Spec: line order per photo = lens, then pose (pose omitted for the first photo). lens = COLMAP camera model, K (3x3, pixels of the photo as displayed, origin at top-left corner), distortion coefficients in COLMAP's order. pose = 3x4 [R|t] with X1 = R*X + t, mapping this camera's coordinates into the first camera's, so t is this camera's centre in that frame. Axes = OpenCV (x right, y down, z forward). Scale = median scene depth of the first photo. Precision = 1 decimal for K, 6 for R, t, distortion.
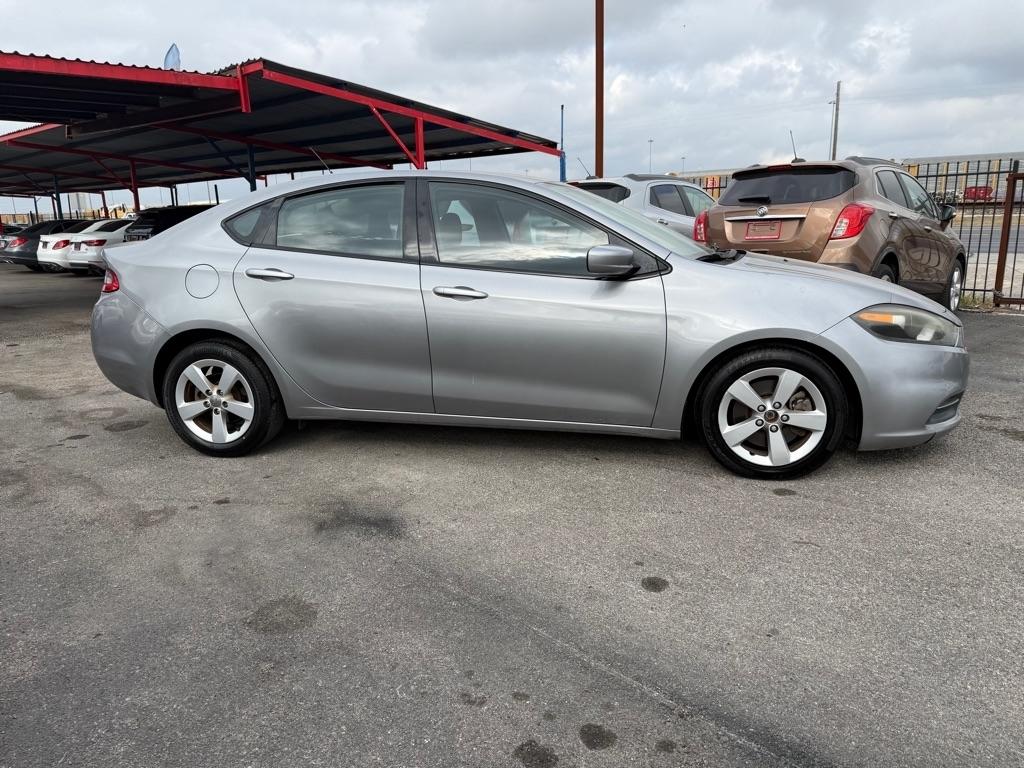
lens RADIAL K [[704.2, 0, 514.4], [0, 704.2, 383.7], [0, 0, 1]] dist [0.034480, -0.041386]
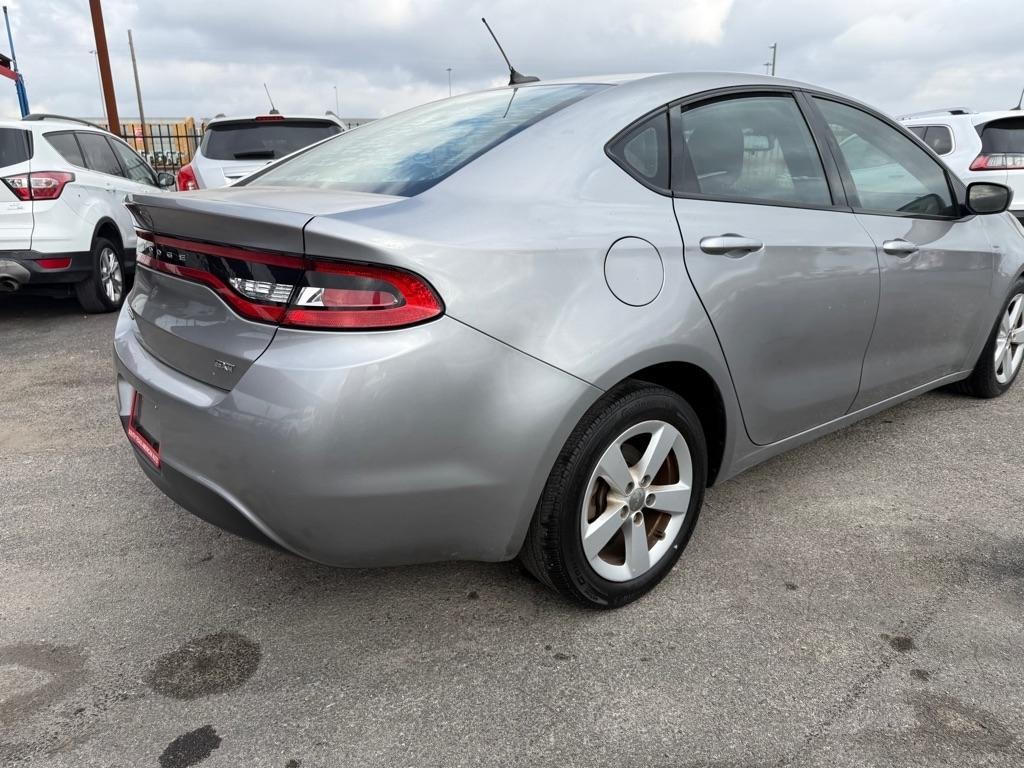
lens RADIAL K [[714.2, 0, 511.2], [0, 714.2, 374.0], [0, 0, 1]] dist [0.064442, -0.092389]
pose [[0.624166, -0.195252, 0.756501, -0.851294], [0.167550, 0.979193, 0.114488, -0.139934], [-0.763114, 0.055292, 0.643894, 0.721407]]
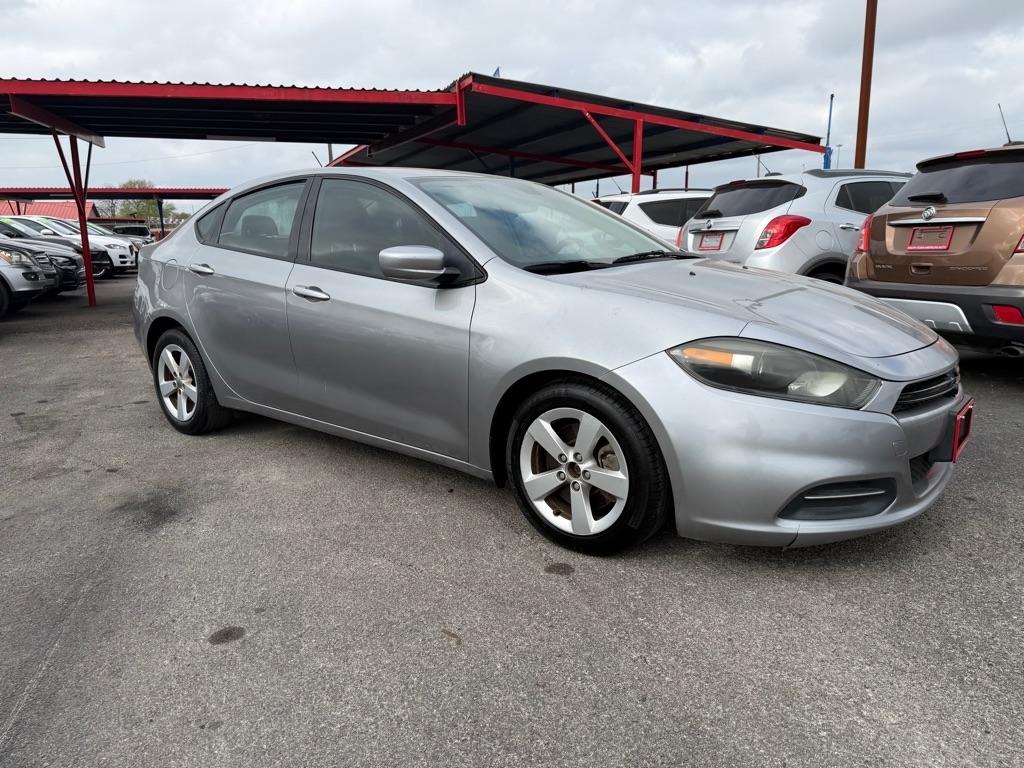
lens RADIAL K [[710.4, 0, 518.4], [0, 710.4, 384.8], [0, 0, 1]] dist [0.035430, -0.047413]
pose [[0.890176, 0.102345, -0.443974, 0.542228], [-0.107922, 0.994077, 0.012769, -0.042763], [0.442651, 0.036548, 0.895949, 0.227491]]
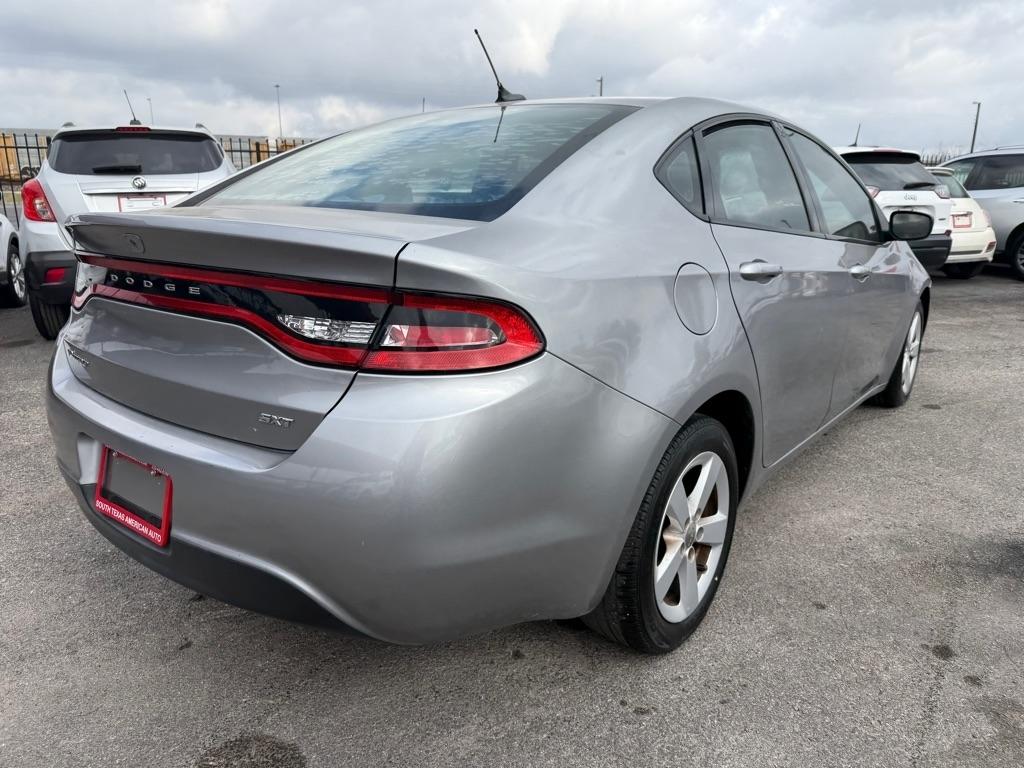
lens RADIAL K [[718.2, 0, 518.2], [0, 718.2, 386.9], [0, 0, 1]] dist [0.030718, -0.040995]
pose [[0.434340, -0.207525, 0.876517, -0.890830], [0.181828, 0.973266, 0.140330, -0.169298], [-0.882206, 0.098425, 0.460462, 0.856349]]
